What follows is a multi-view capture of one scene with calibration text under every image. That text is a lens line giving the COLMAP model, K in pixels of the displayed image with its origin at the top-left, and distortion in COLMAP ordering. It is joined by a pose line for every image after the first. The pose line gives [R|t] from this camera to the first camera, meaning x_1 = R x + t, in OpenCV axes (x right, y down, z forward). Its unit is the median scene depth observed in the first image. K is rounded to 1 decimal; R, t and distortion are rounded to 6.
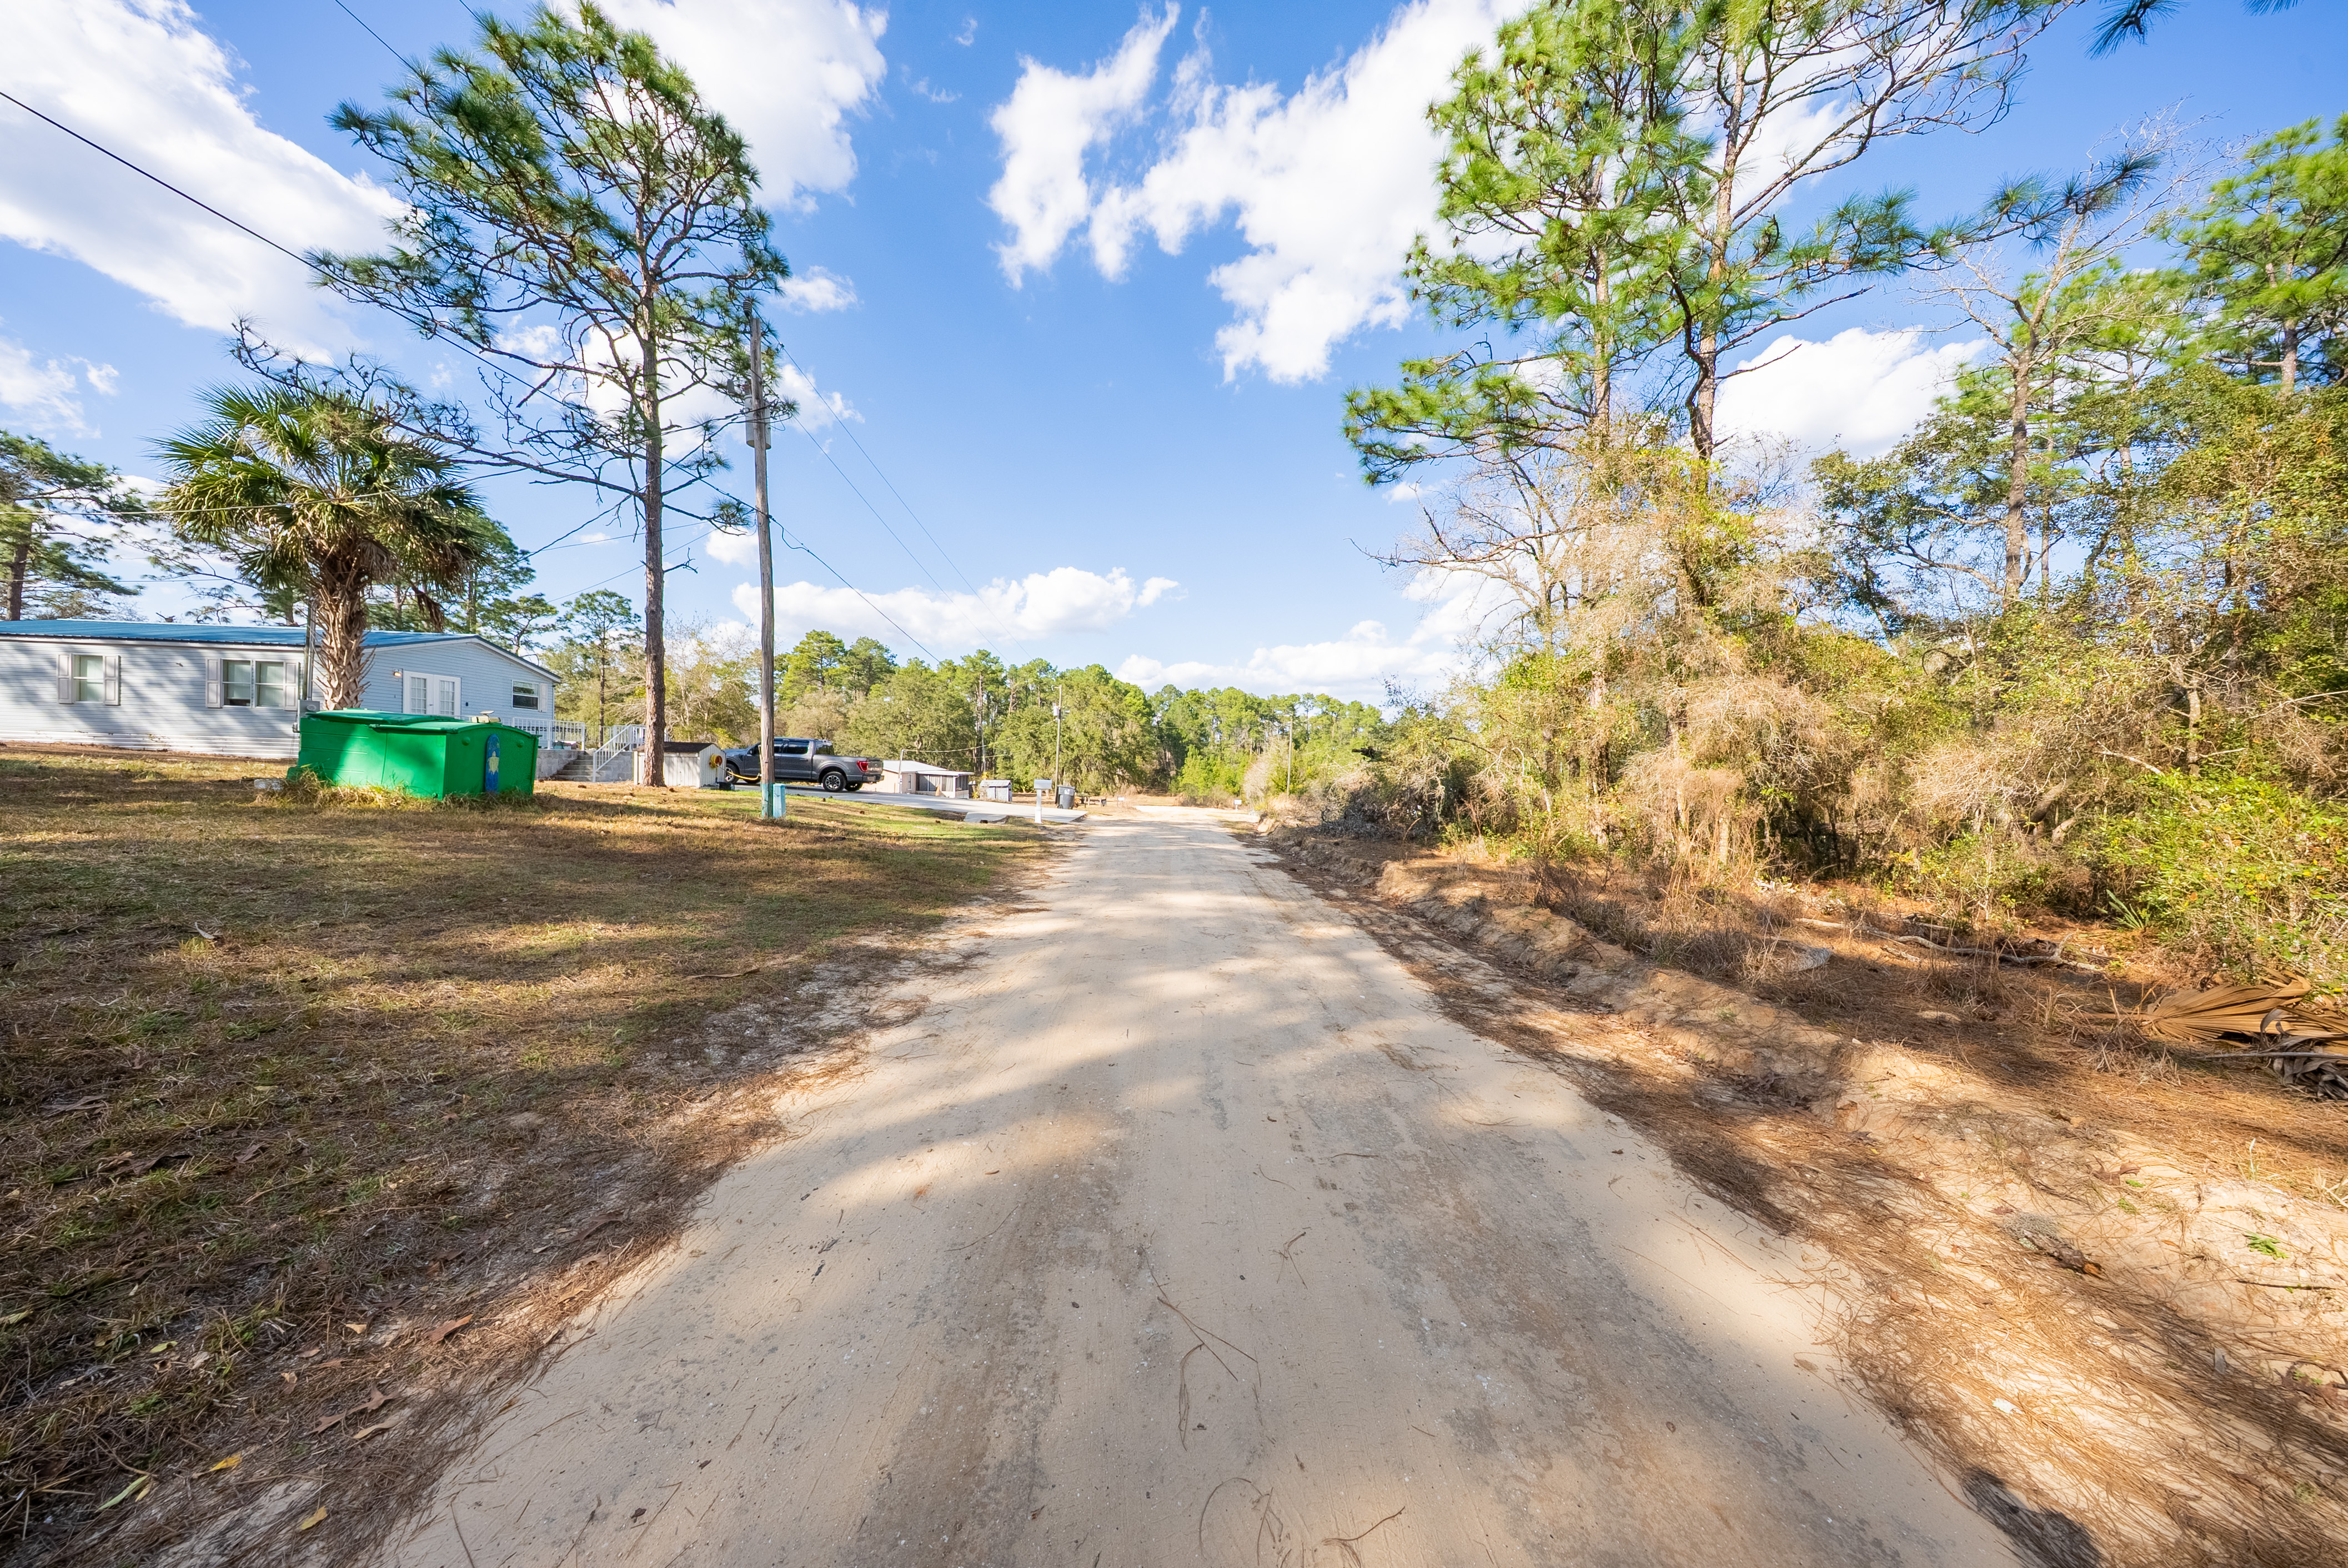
lens RADIAL K [[688.7, 0, 1159.5], [0, 688.7, 787.2], [0, 0, 1]] dist [-0.004382, -0.000327]
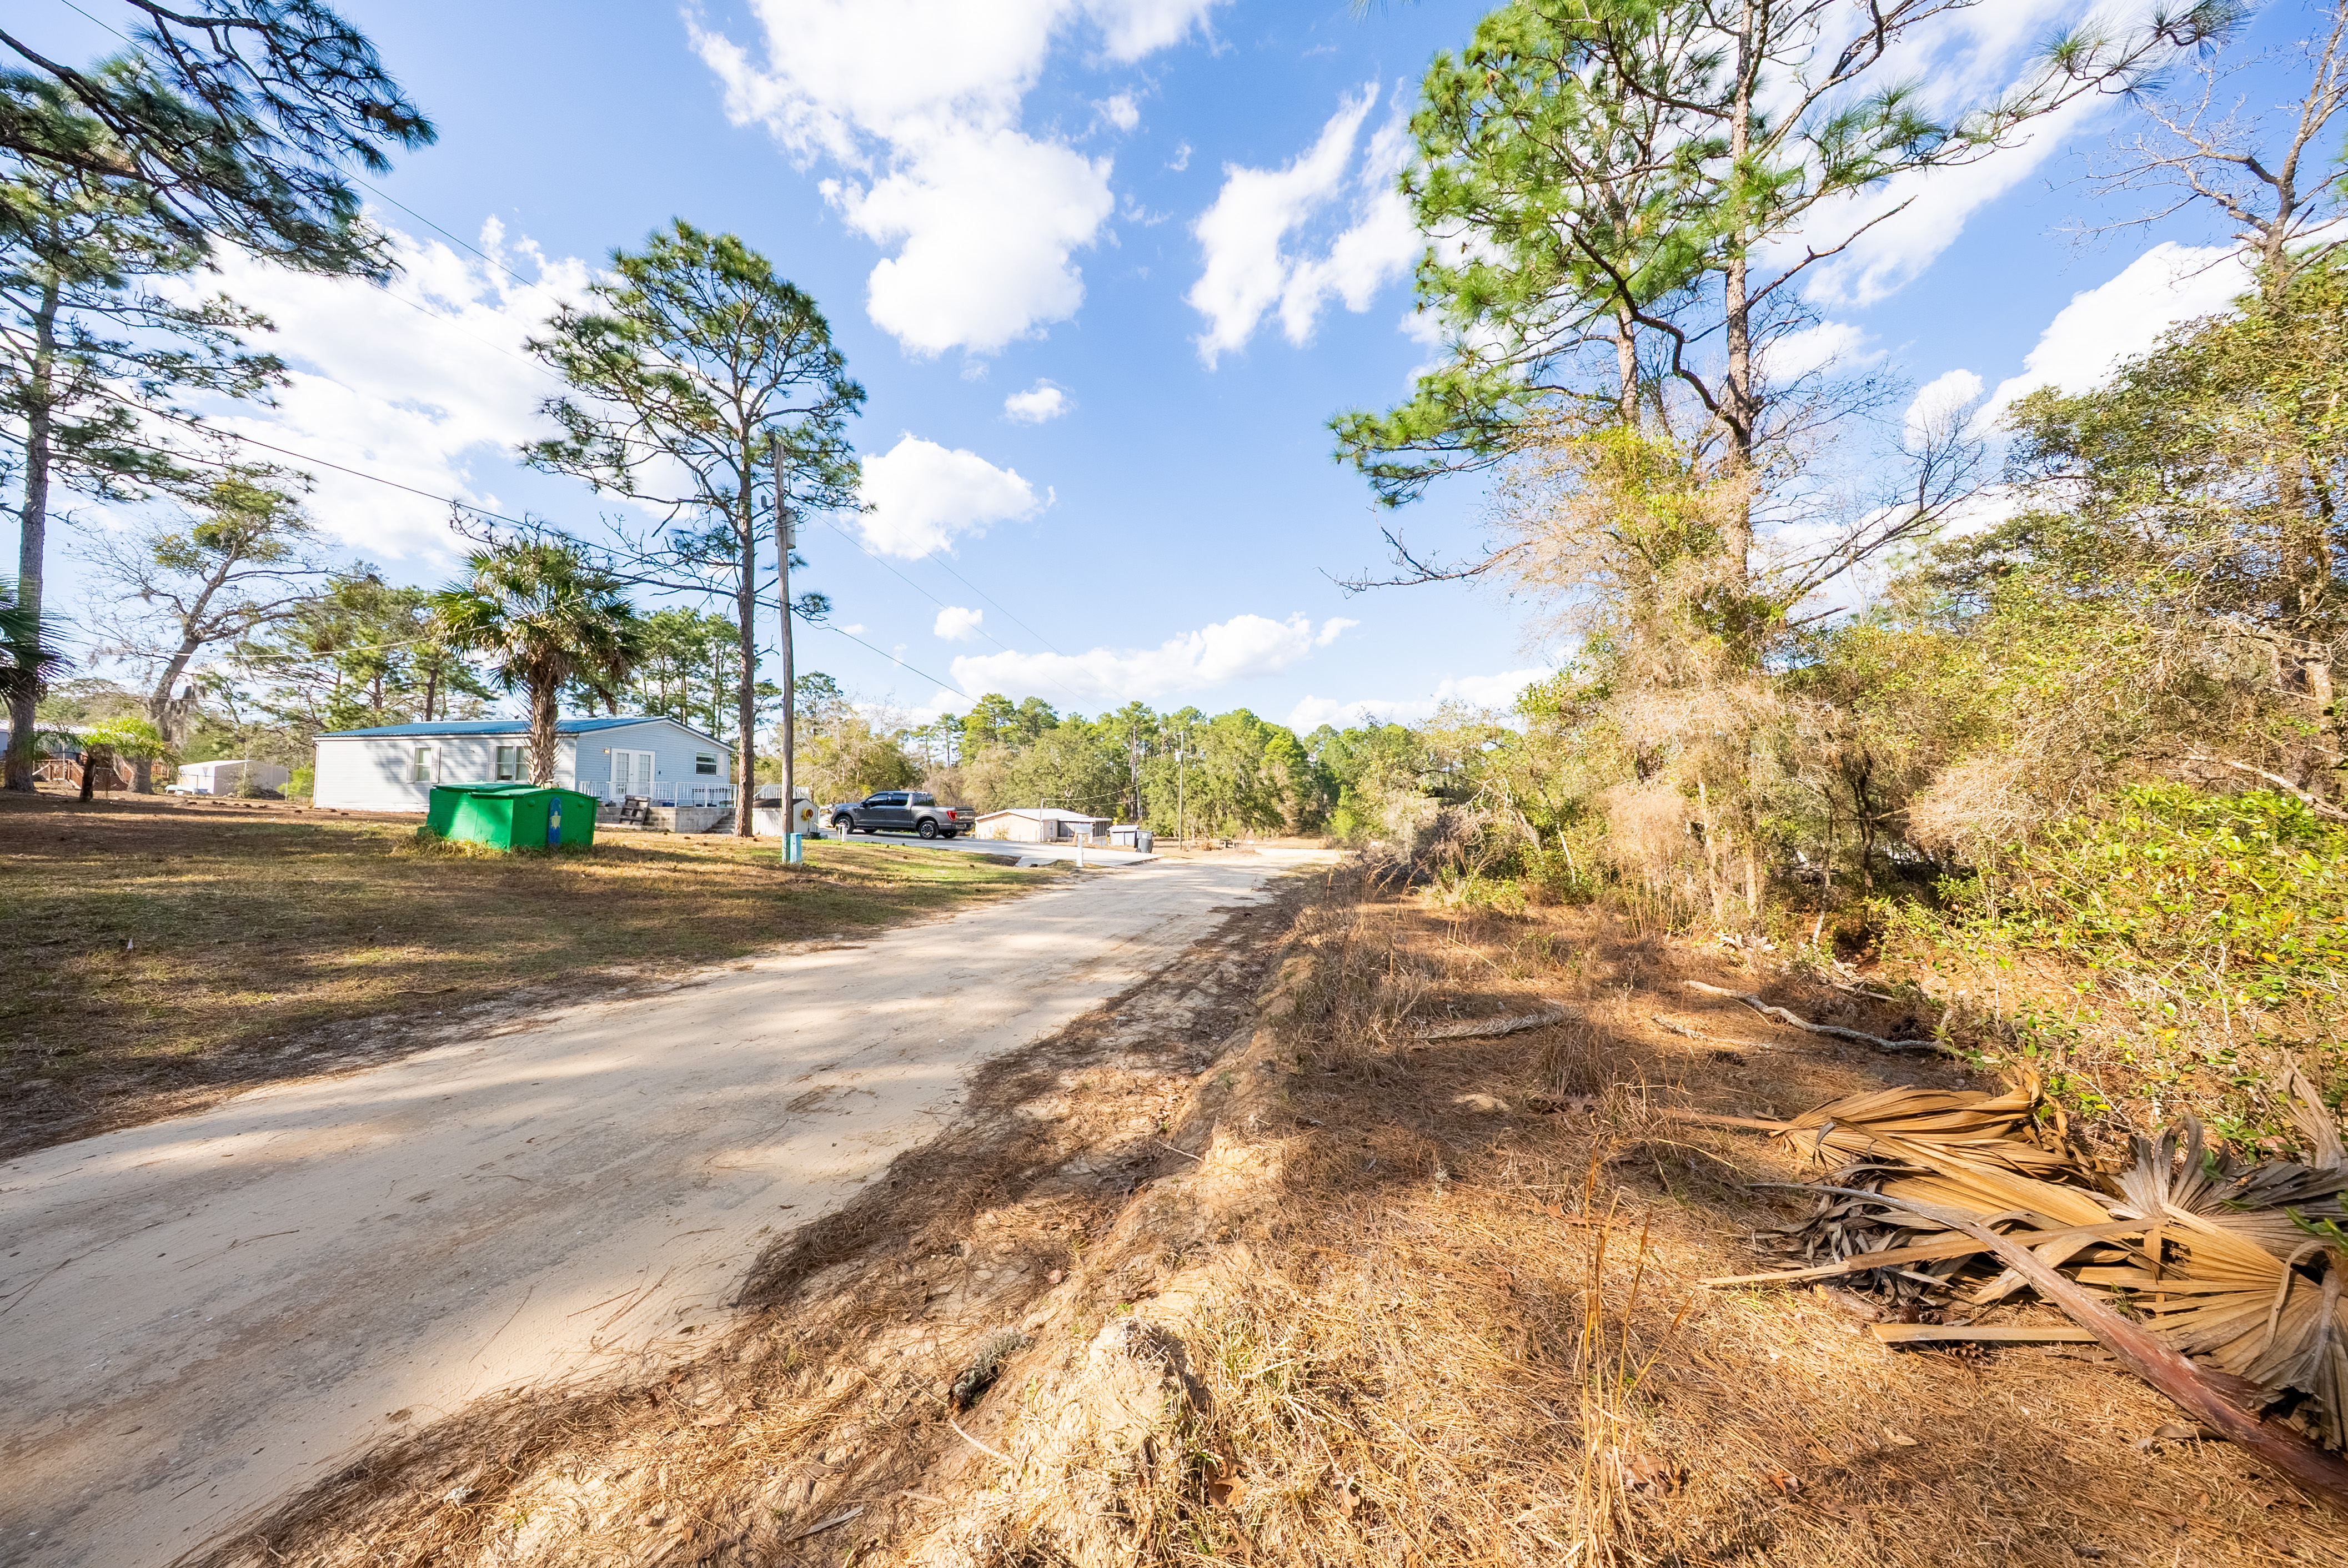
lens RADIAL K [[688.7, 0, 1171.5], [0, 688.7, 788.4], [0, 0, 1]] dist [-0.004382, -0.000327]
pose [[0.969981, -0.031557, -0.241124, 0.223985], [0.016612, 0.997827, -0.063764, 0.003366], [0.242612, 0.057844, 0.968397, 0.027868]]
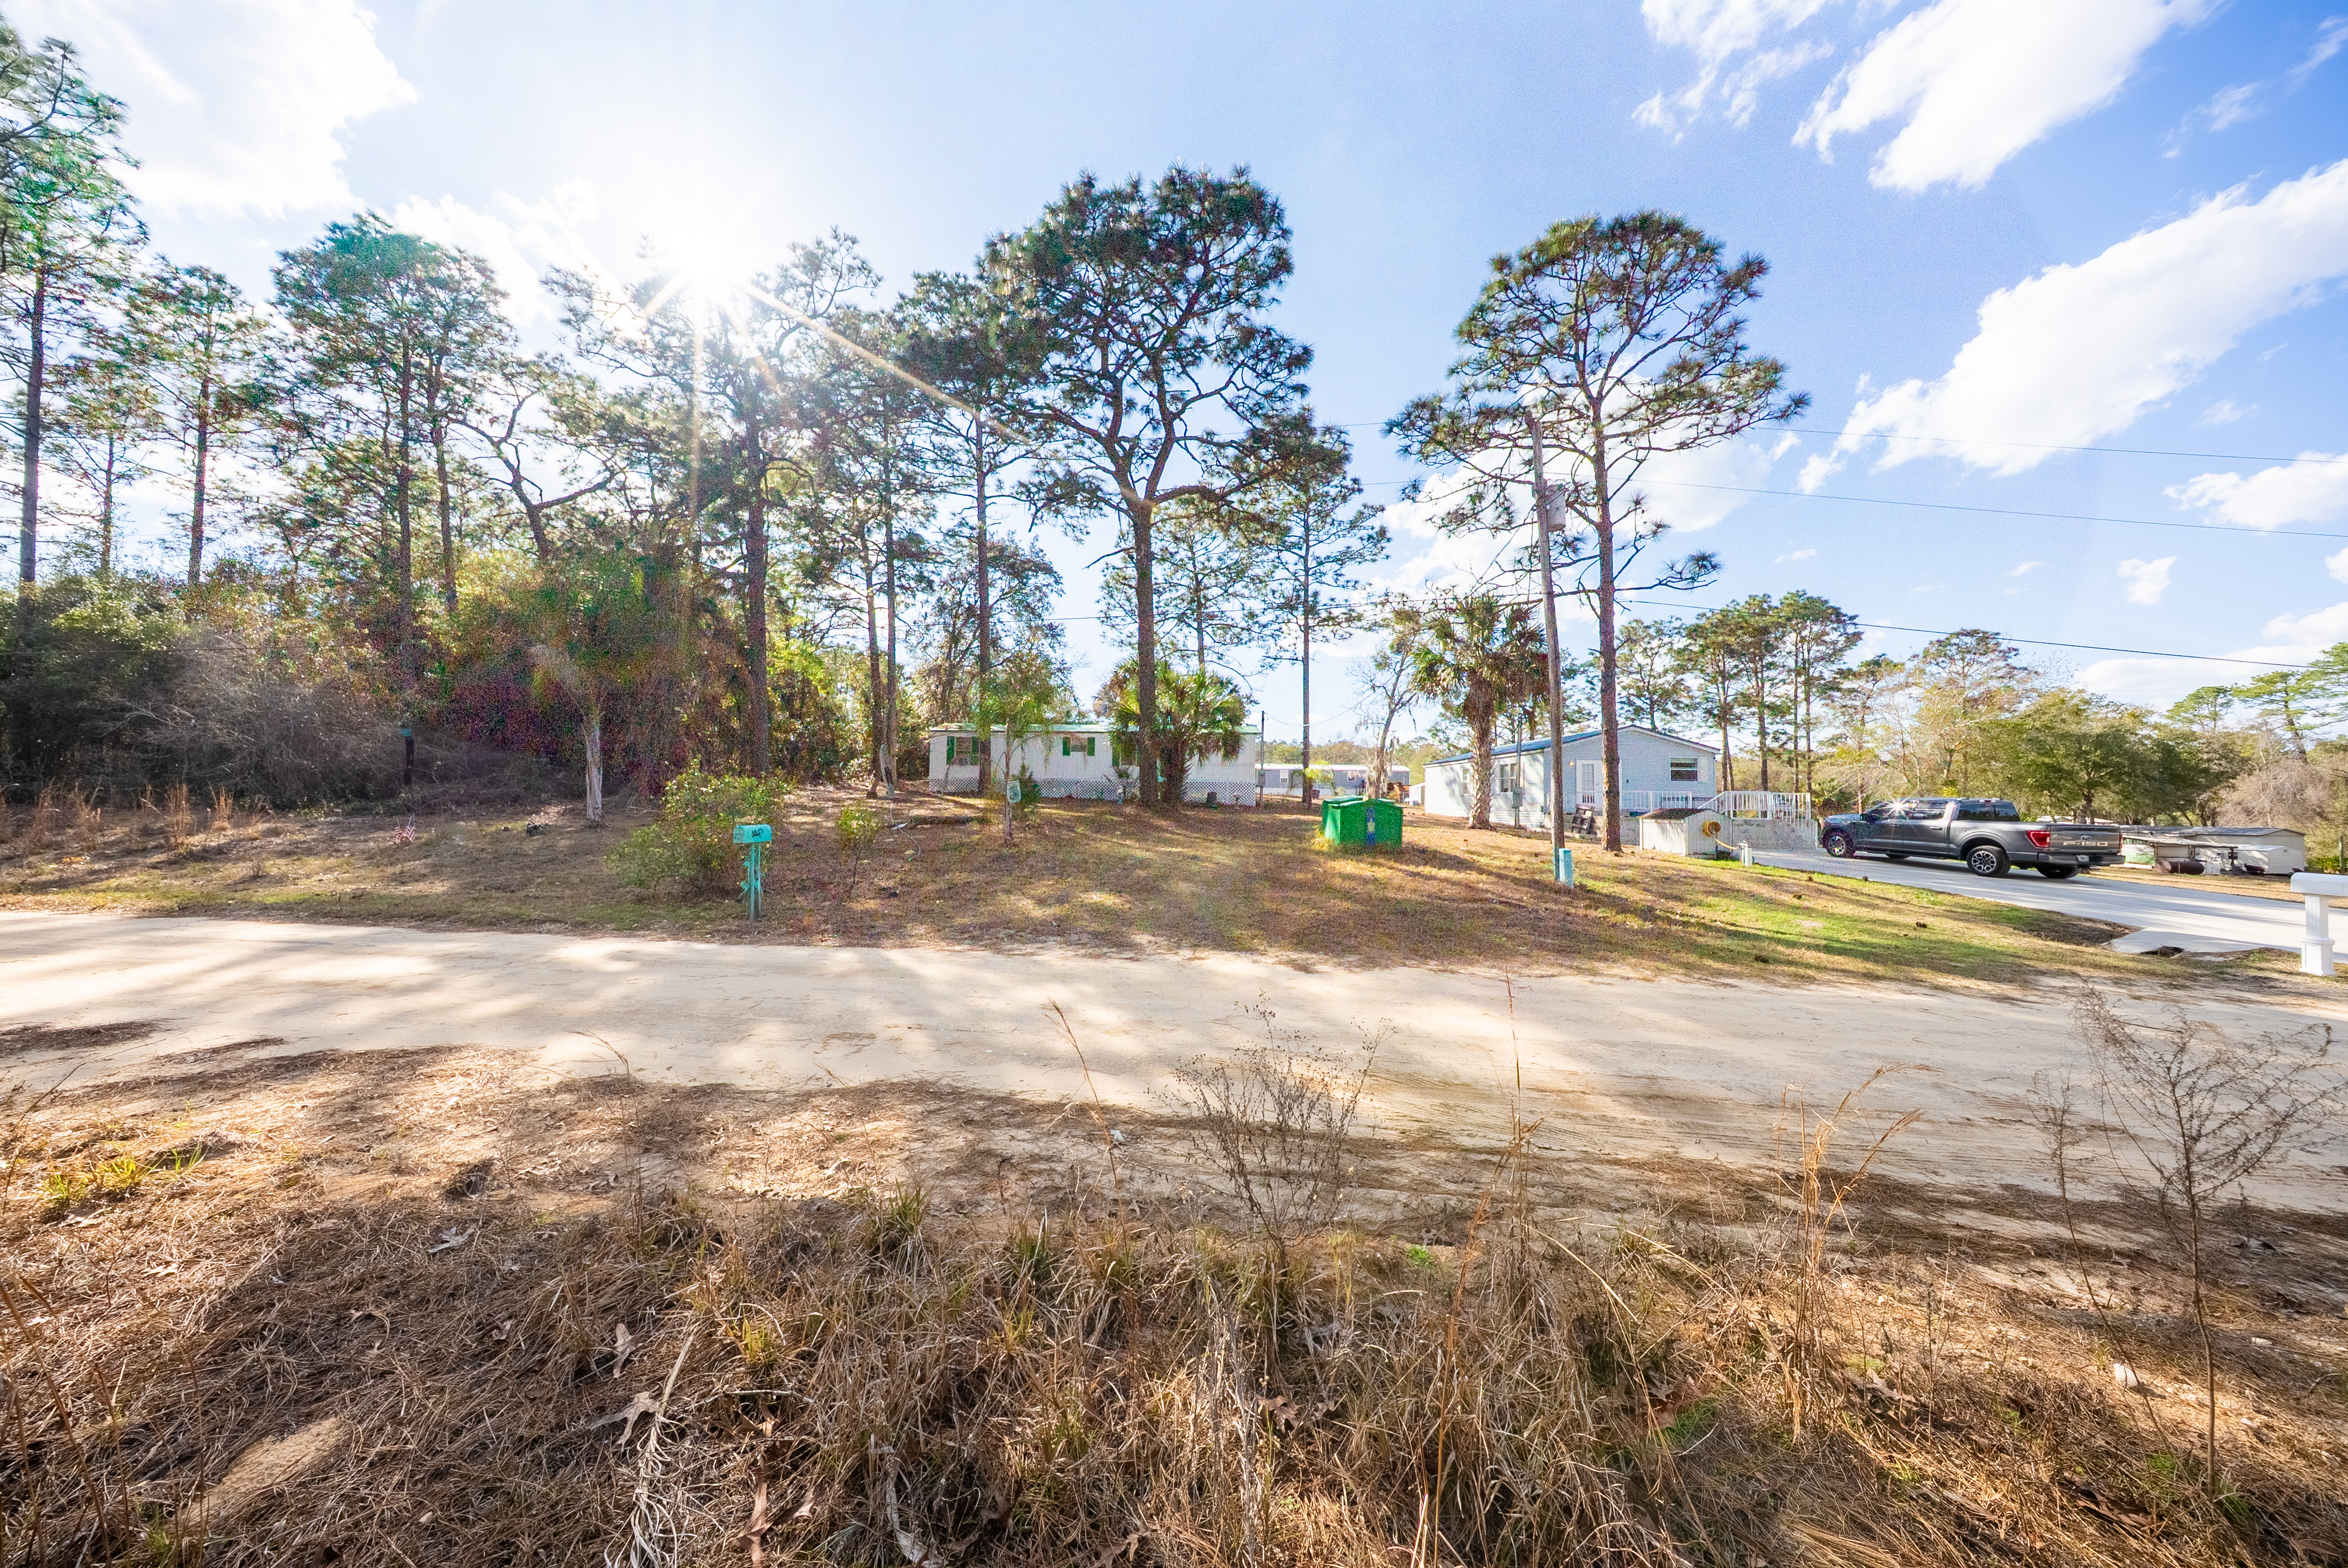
lens RADIAL K [[688.7, 0, 1163.1], [0, 688.7, 782.8], [0, 0, 1]] dist [-0.004382, -0.000327]
pose [[-0.074777, -0.061528, -0.995300, 0.328603], [-0.047639, 0.997176, -0.058065, -0.008726], [0.996062, 0.043073, -0.077497, 0.327657]]
